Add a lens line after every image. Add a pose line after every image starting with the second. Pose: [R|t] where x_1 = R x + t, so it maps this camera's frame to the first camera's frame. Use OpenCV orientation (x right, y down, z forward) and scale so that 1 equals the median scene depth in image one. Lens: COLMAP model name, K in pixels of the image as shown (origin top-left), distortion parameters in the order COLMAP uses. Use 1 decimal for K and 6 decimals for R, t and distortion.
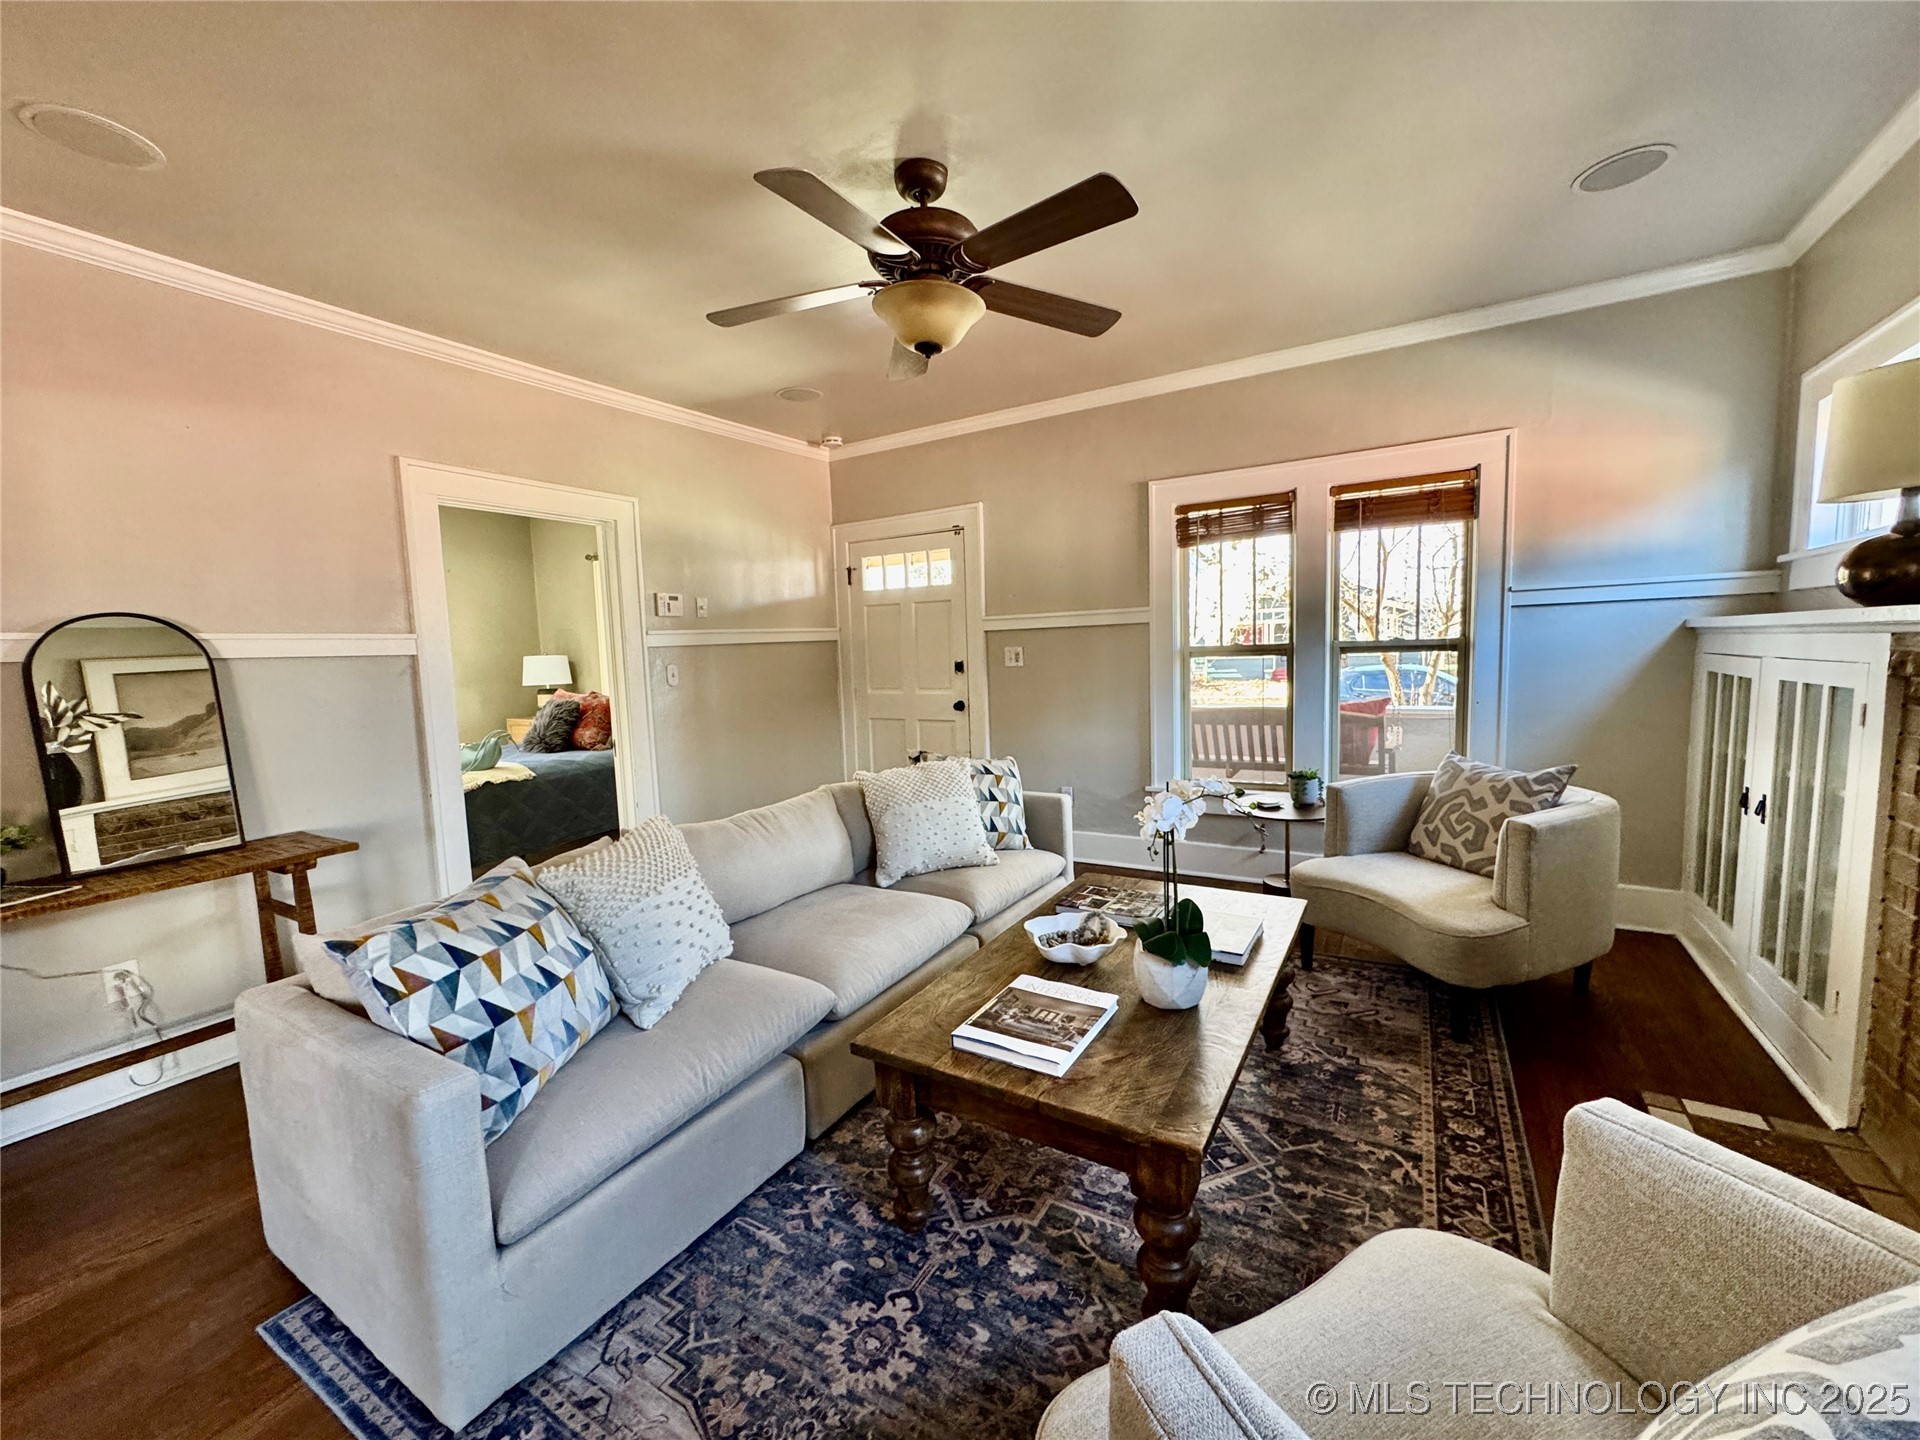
lens RADIAL K [[766.6, 0, 953.6], [0, 766.6, 731.7], [0, 0, 1]] dist [0.003268, 0.000265]
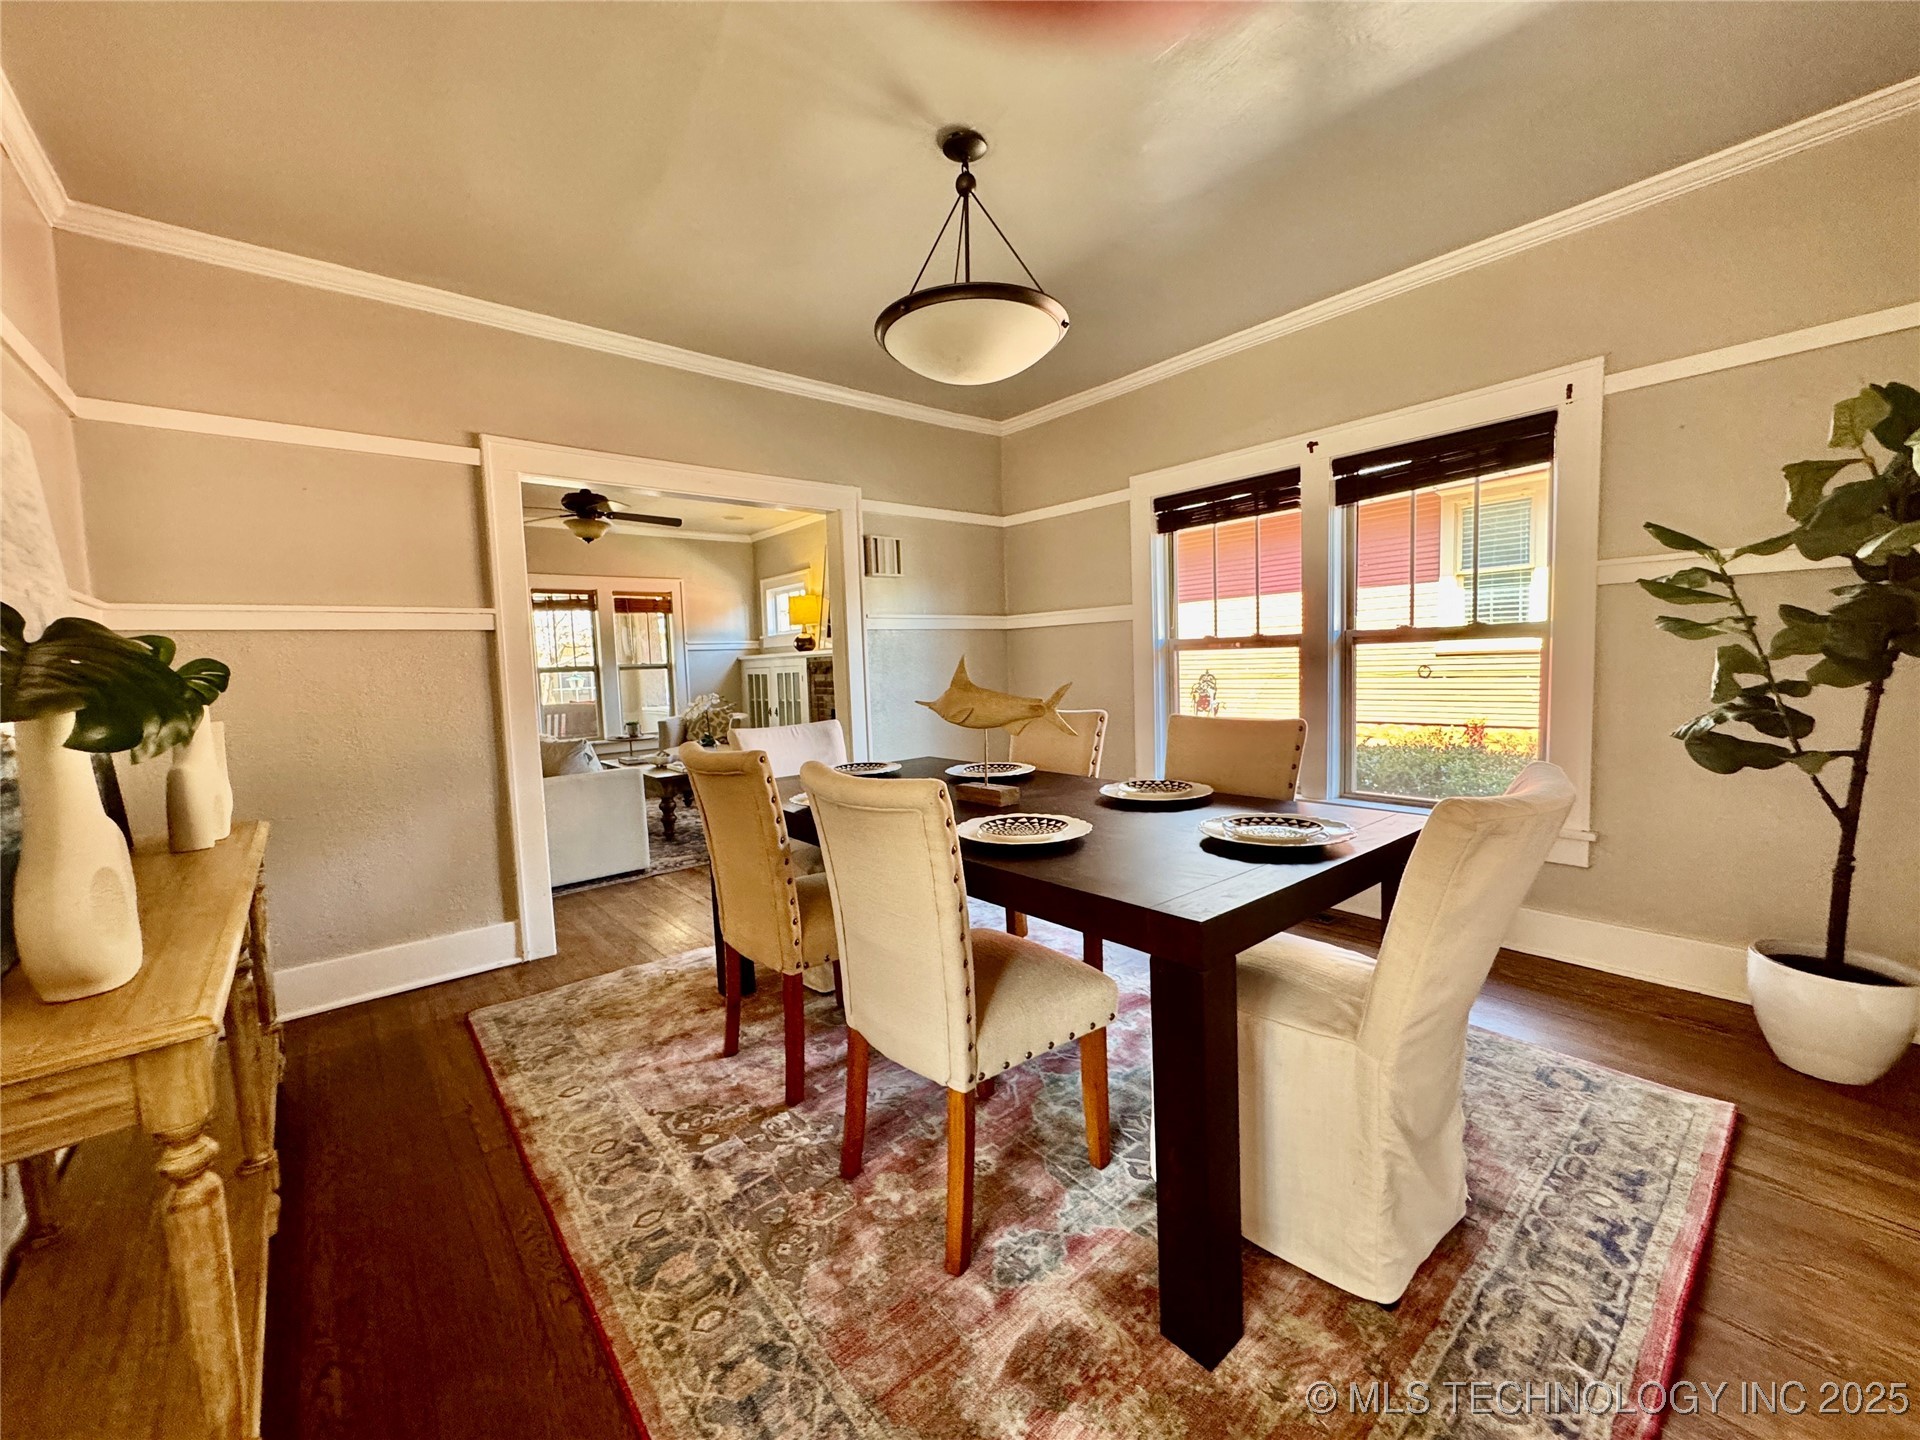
lens RADIAL K [[766.6, 0, 952.1], [0, 766.6, 719.6], [0, 0, 1]] dist [0.003268, 0.000265]
pose [[0.307859, -0.052229, 0.949997, -1.547876], [0.129041, 0.991558, 0.012697, 0.154671], [-0.942641, 0.118679, 0.311999, -0.621532]]
